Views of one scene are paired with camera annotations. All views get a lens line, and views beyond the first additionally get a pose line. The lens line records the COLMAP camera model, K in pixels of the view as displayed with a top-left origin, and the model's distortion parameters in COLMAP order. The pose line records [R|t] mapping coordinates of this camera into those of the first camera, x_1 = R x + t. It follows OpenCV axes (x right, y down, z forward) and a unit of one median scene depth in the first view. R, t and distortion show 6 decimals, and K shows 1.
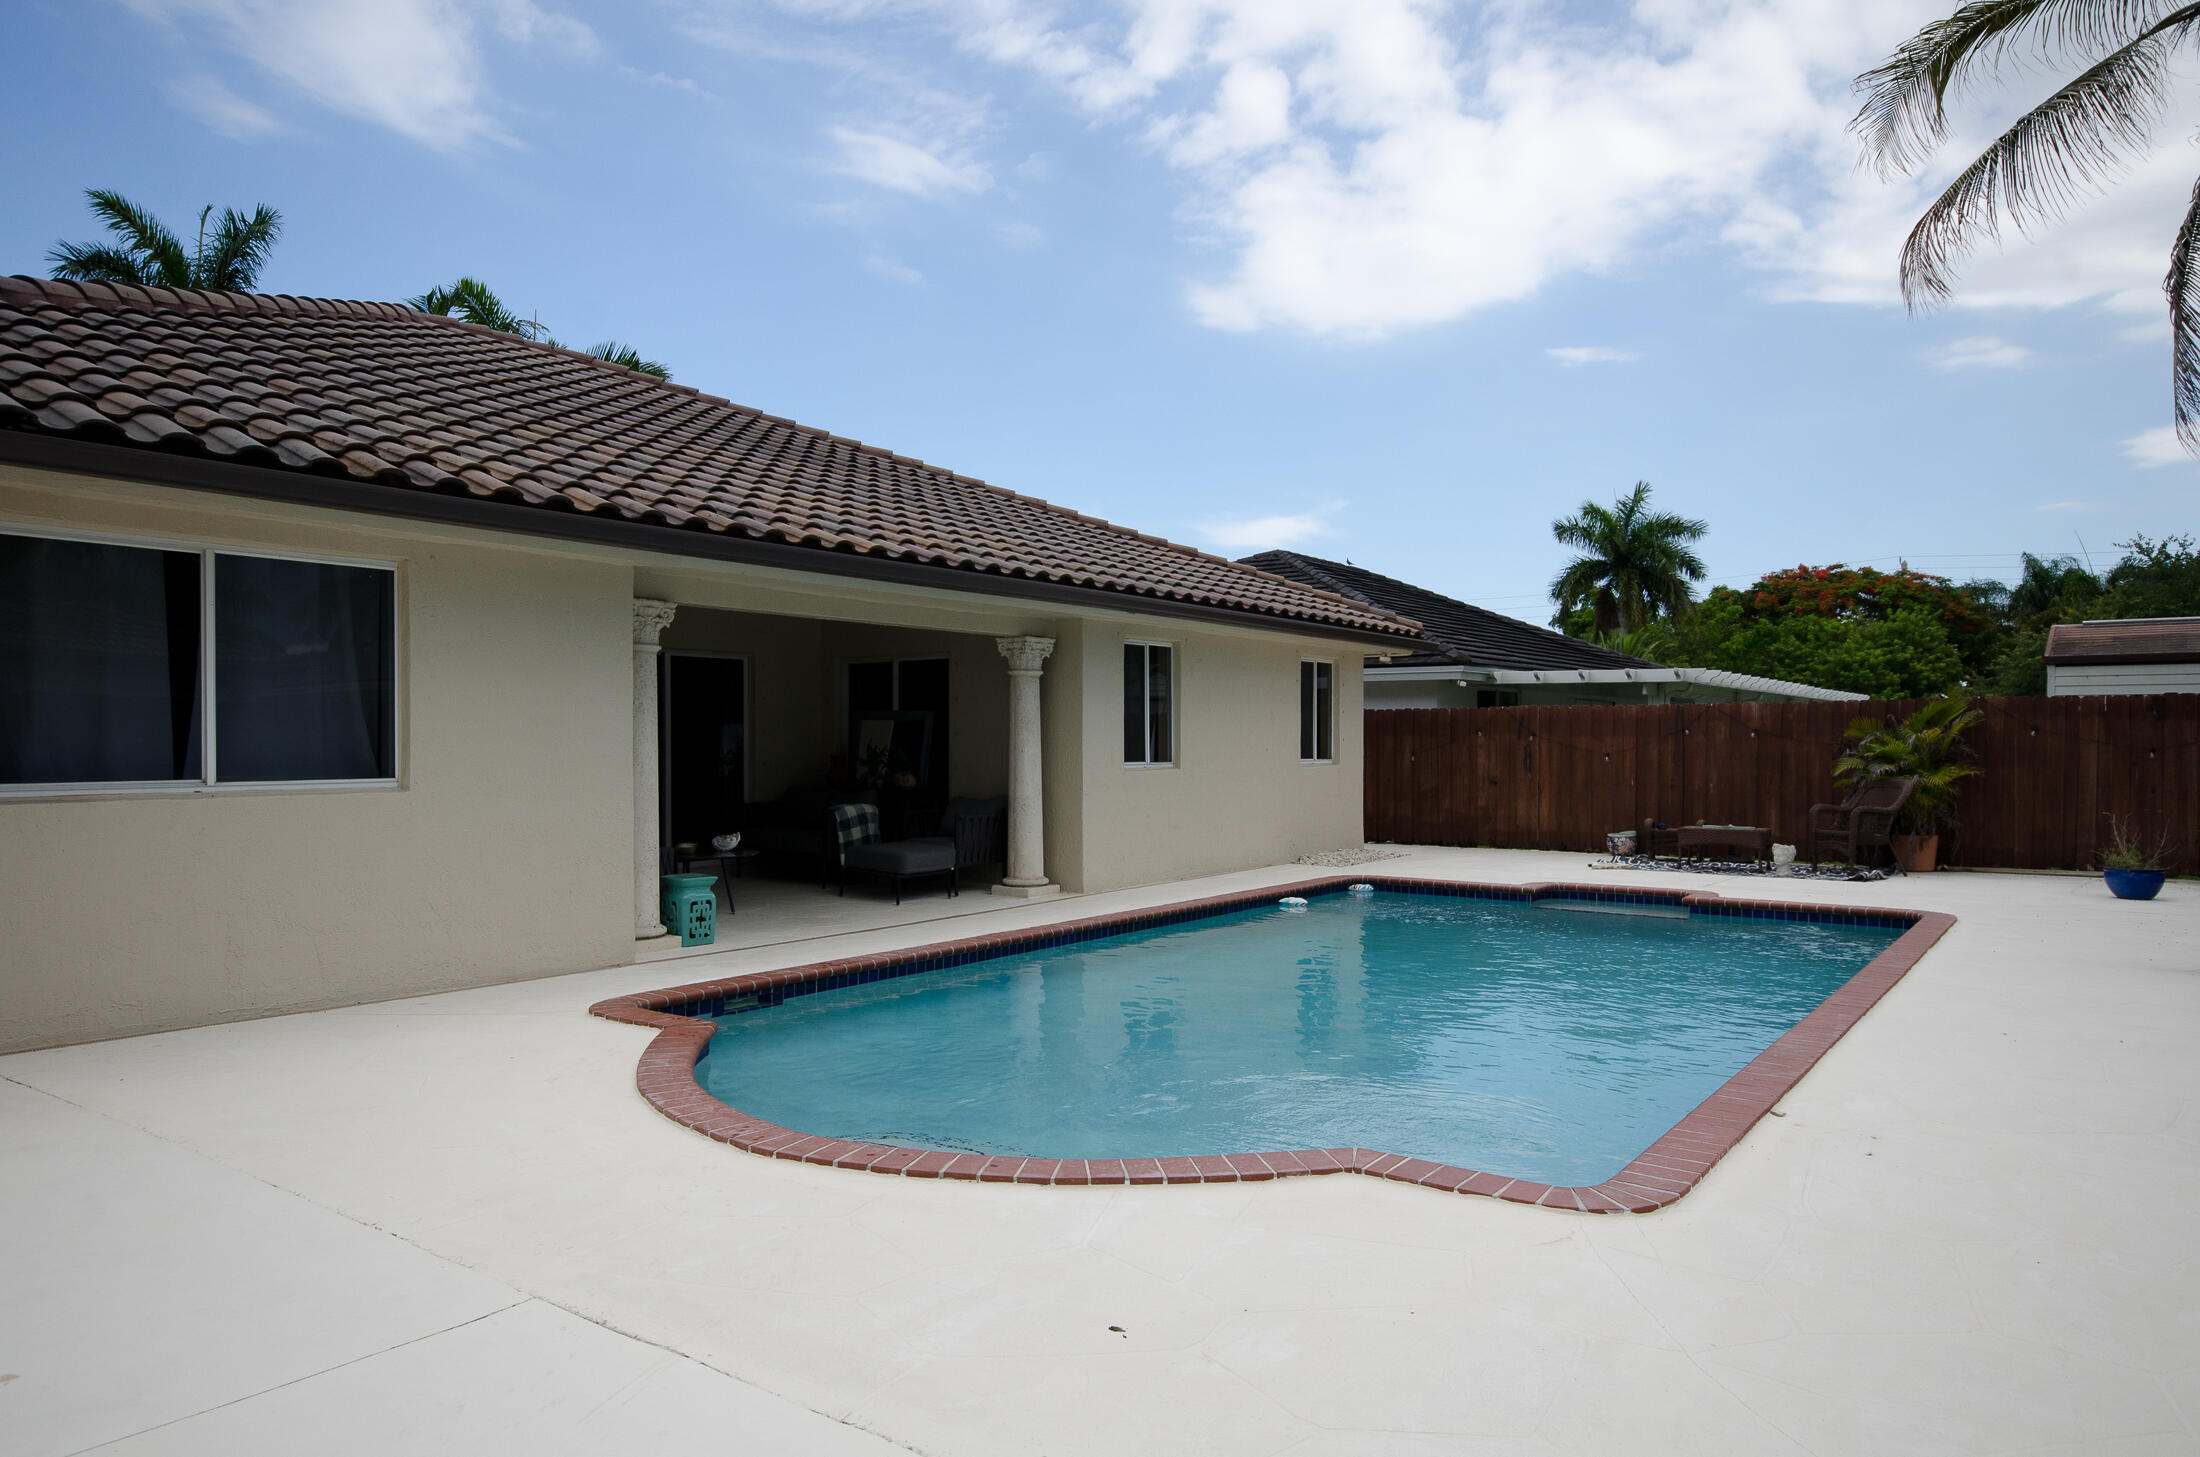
lens RADIAL K [[1409.6, 0, 1026.9], [0, 1409.6, 747.5], [0, 0, 1]] dist [-0.029869, 0.021800]
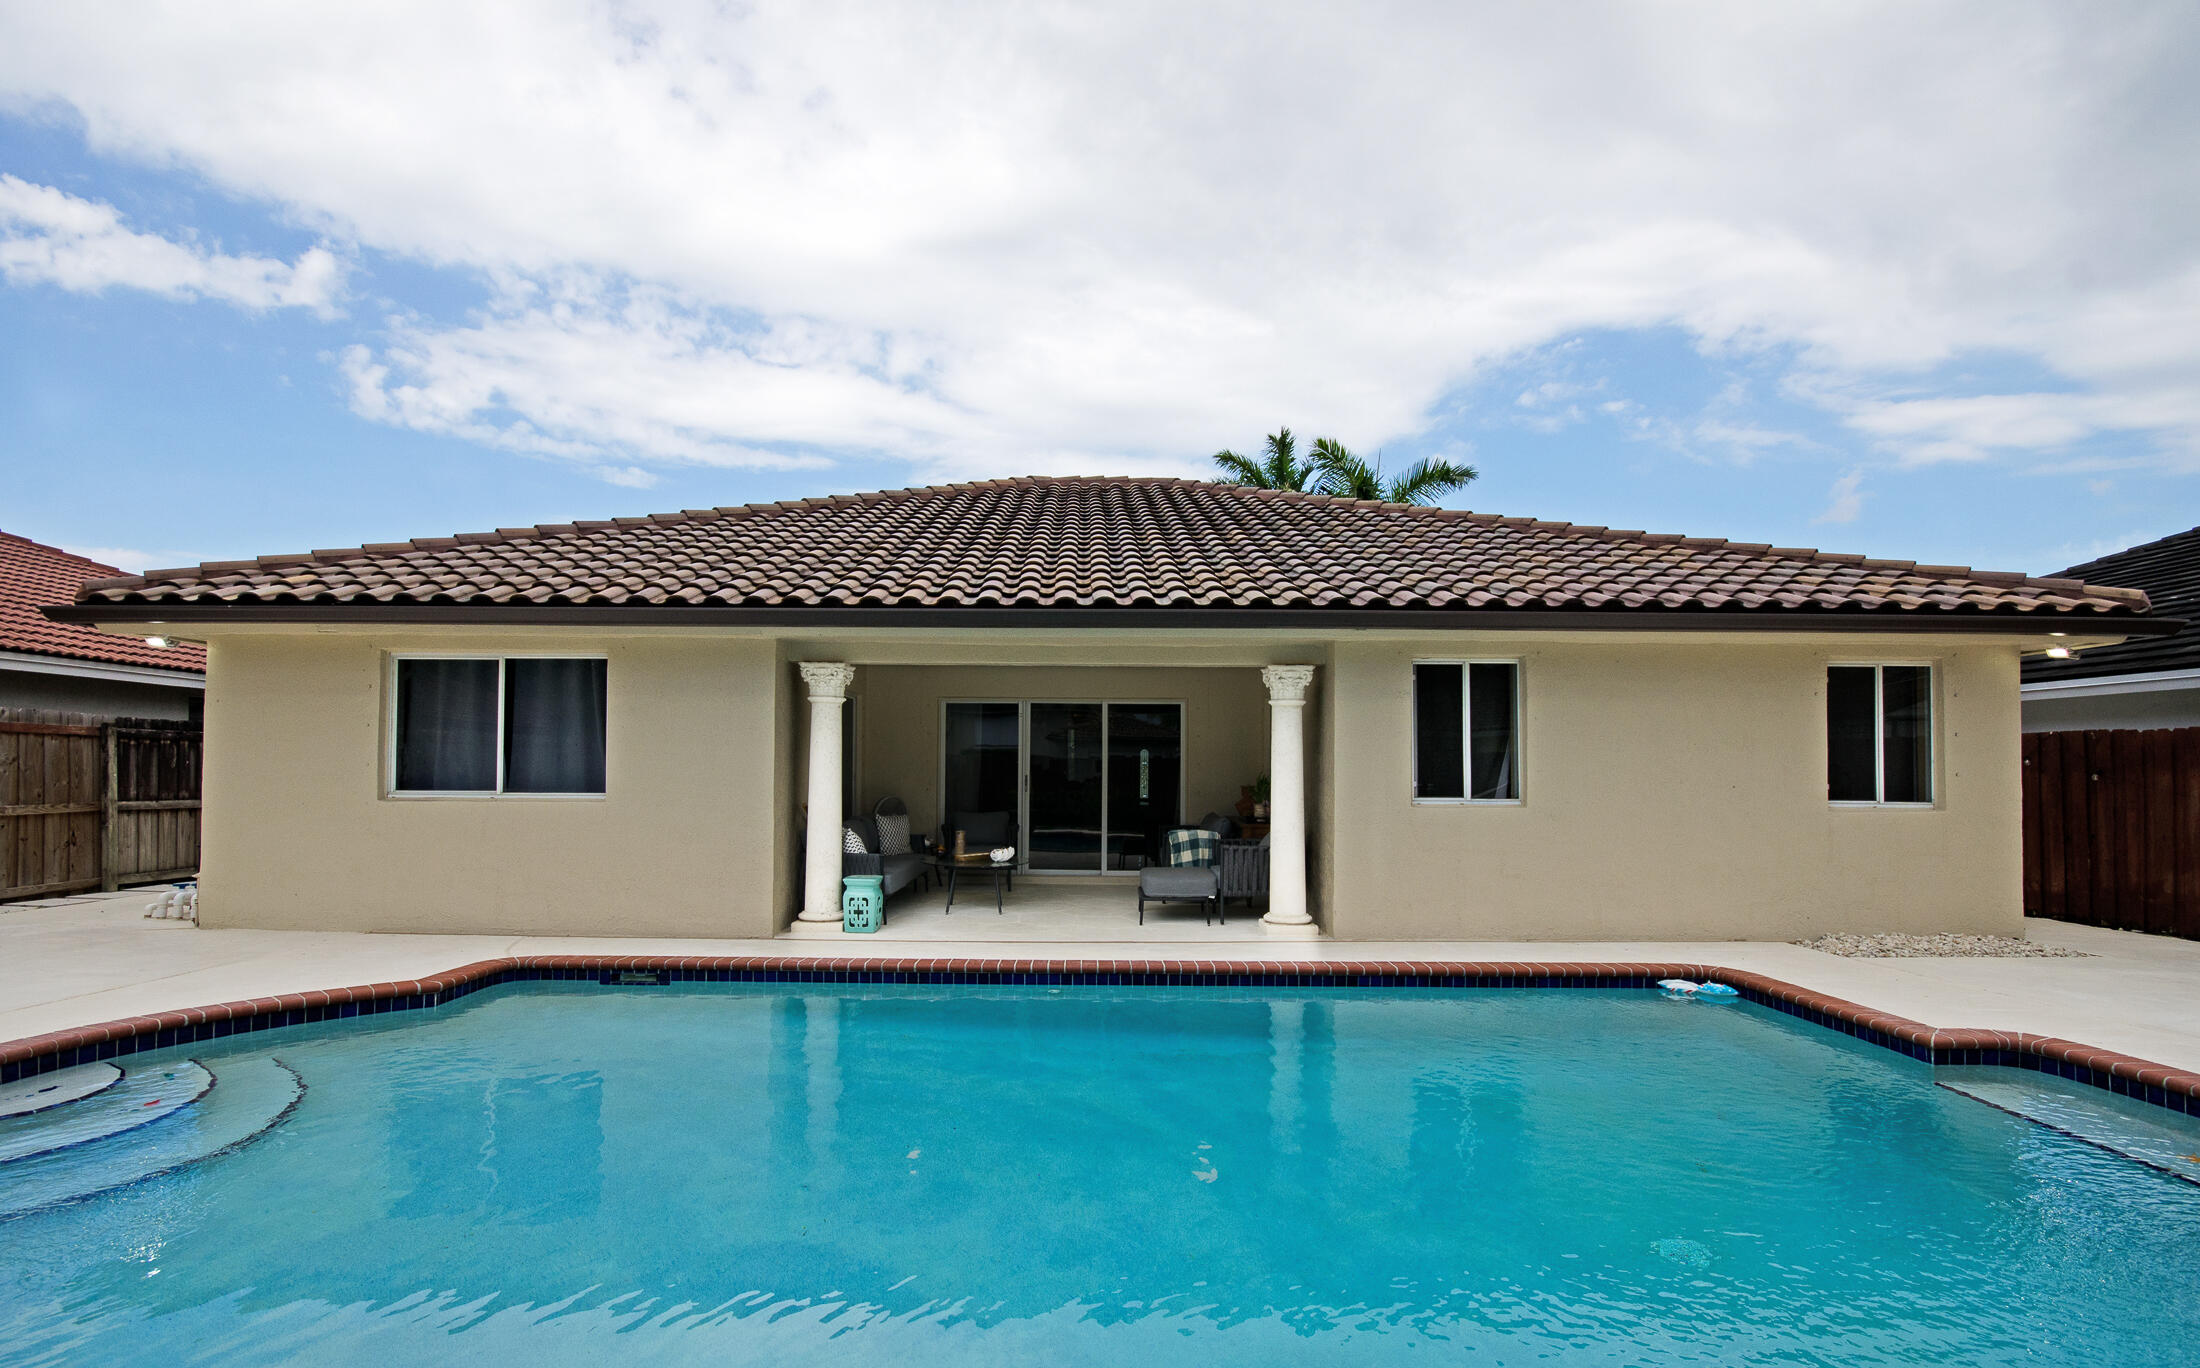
lens RADIAL K [[914.1, 0, 1102.9], [0, 914.1, 758.7], [0, 0, 1]] dist [-0.003861, -0.000695]
pose [[0.607385, -0.013827, -0.794287, 0.315962], [-0.009503, 0.999650, -0.024669, 0.001567], [0.794351, 0.022532, 0.607042, 0.382405]]
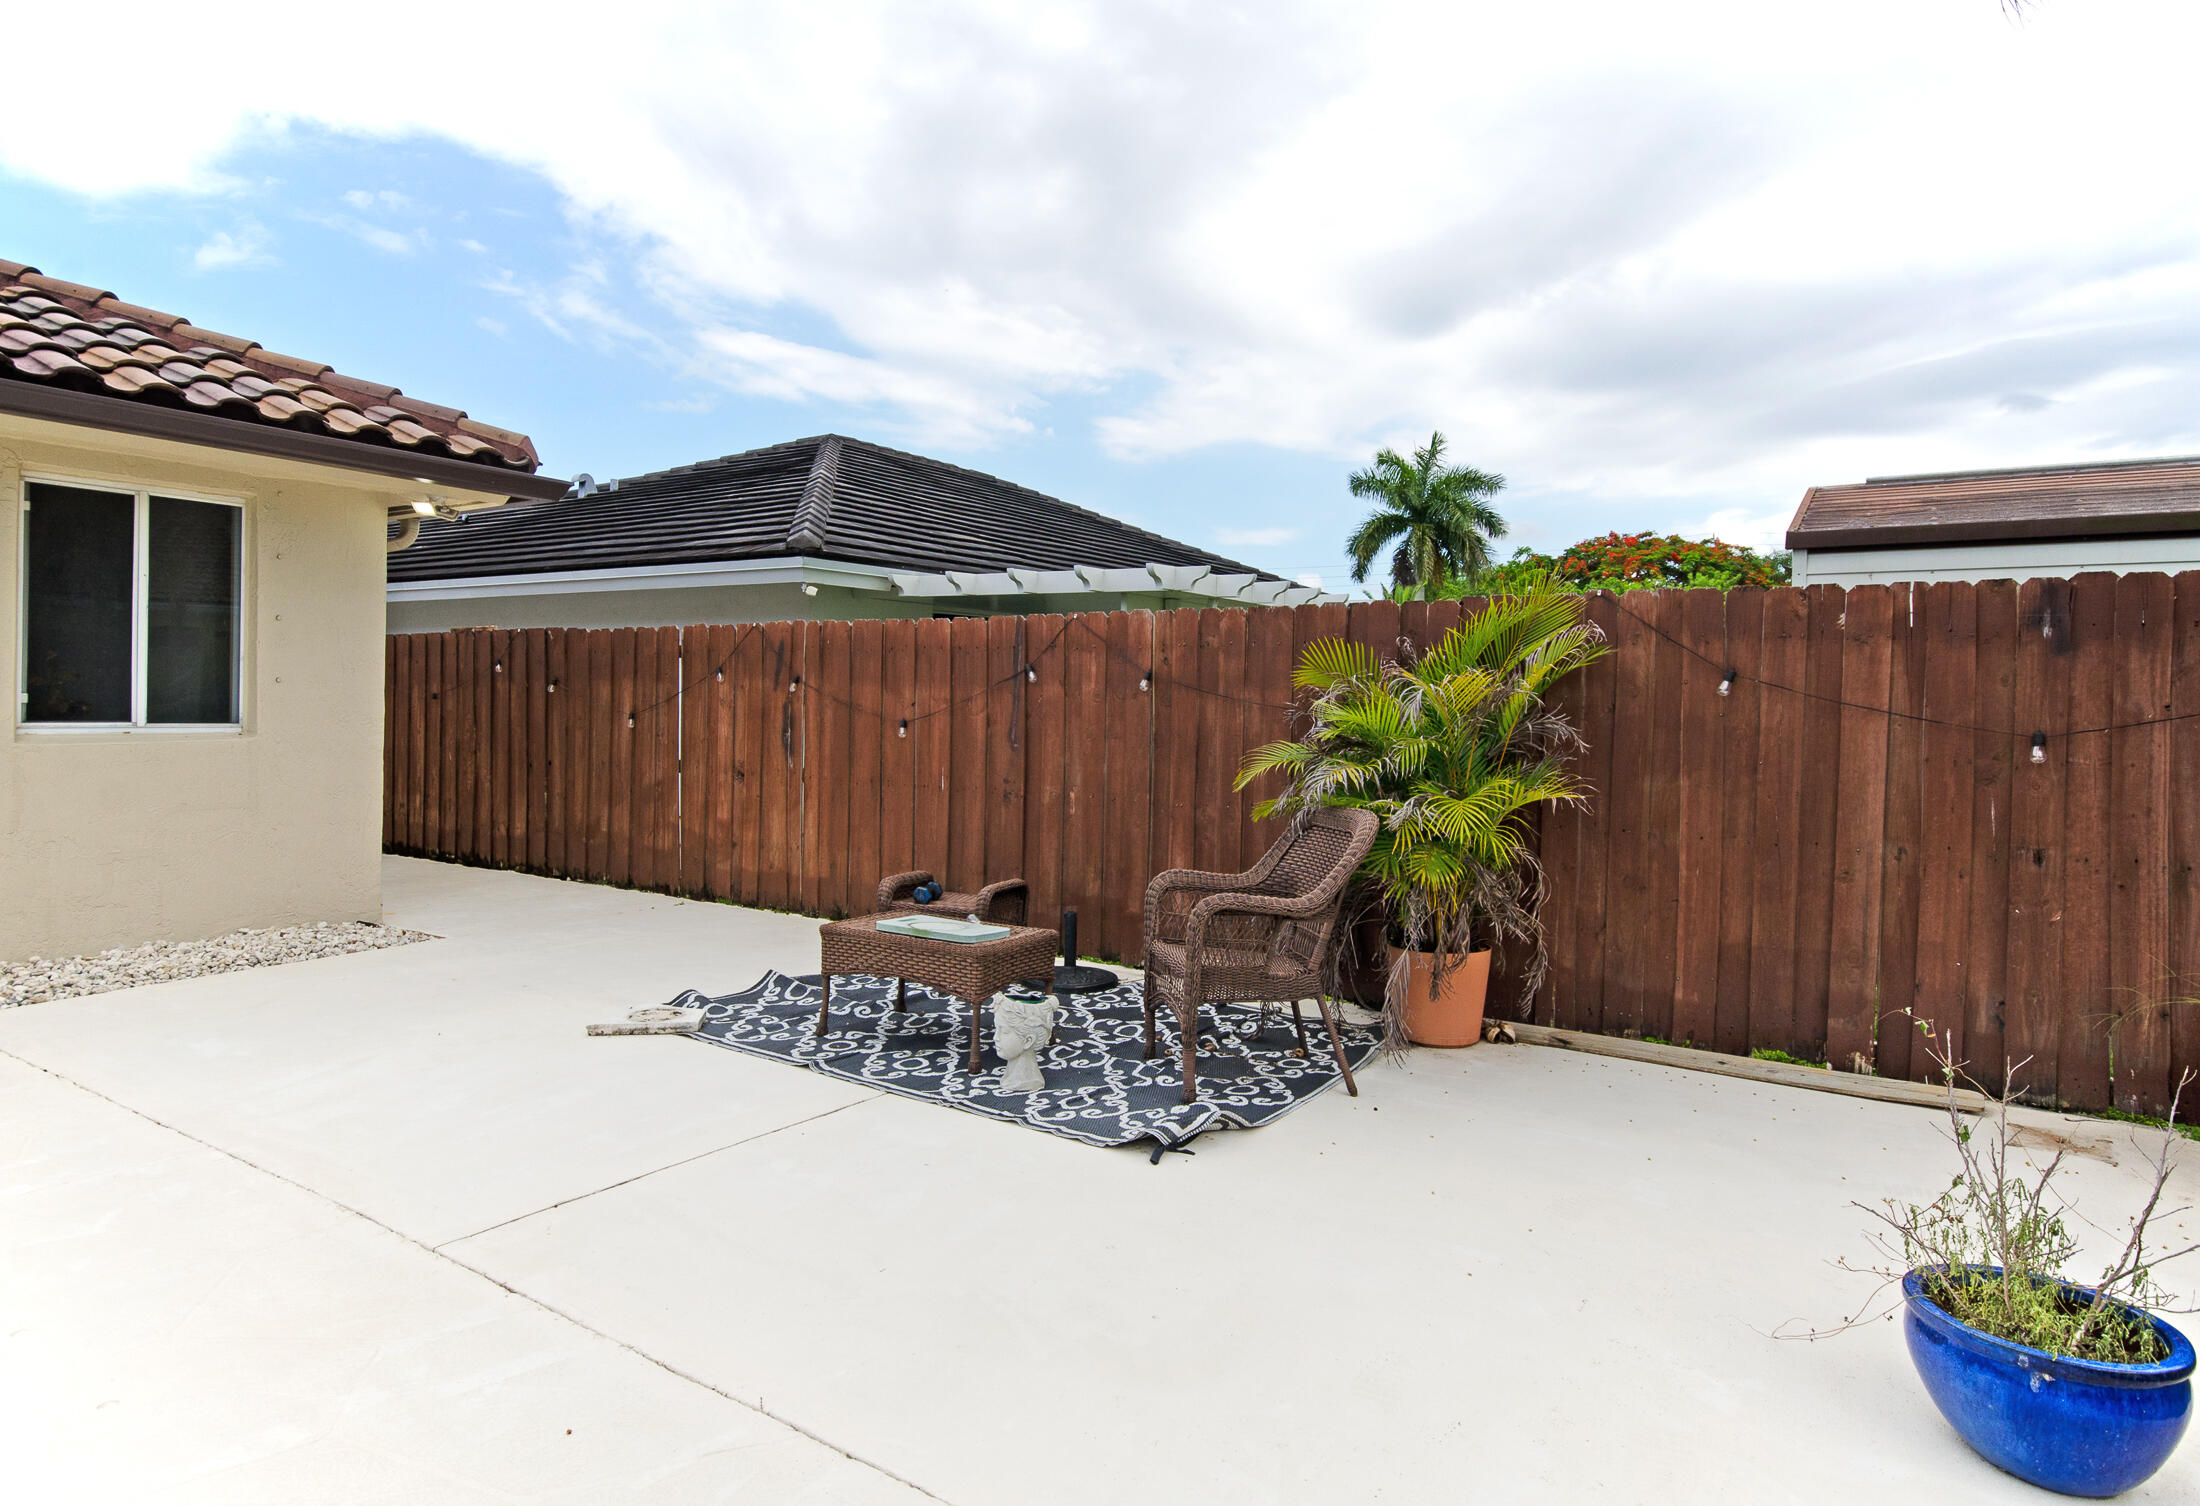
lens RADIAL K [[1240.3, 0, 1106.9], [0, 1240.3, 709.9], [0, 0, 1]] dist [0.003778, -0.002072]
pose [[0.995596, 0.016481, 0.092287, 0.432112], [-0.016905, 0.999850, 0.003815, -0.002019], [-0.092210, -0.005358, 0.995725, 0.563333]]
